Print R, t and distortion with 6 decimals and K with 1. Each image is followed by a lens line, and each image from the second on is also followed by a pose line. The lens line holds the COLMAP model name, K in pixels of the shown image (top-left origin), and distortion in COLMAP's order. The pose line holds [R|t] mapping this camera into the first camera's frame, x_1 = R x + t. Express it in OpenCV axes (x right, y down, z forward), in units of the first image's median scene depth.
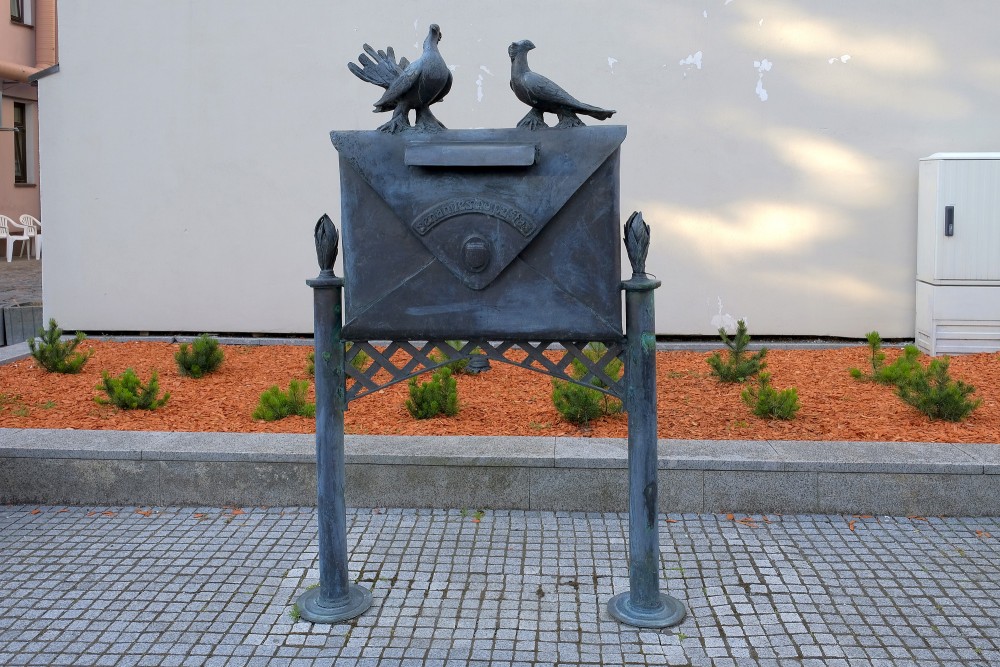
lens RADIAL K [[864.9, 0, 499.1], [0, 864.9, 240.4], [0, 0, 1]] dist [0.006899, -0.001001]
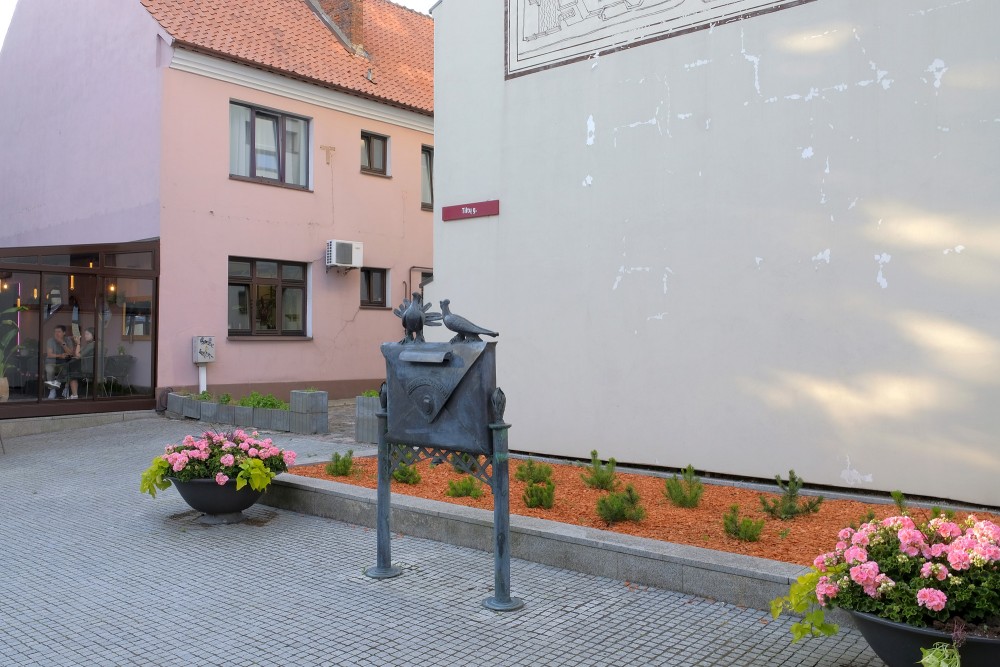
lens RADIAL K [[843.0, 0, 500.0], [0, 843.0, 333.5], [0, 0, 1]] dist [-0.001075, 0.000005]
pose [[0.806563, 0.004740, -0.591129, 0.964665], [-0.037412, 0.998373, -0.043042, -0.054929], [0.589963, 0.056832, 0.805428, -0.373150]]
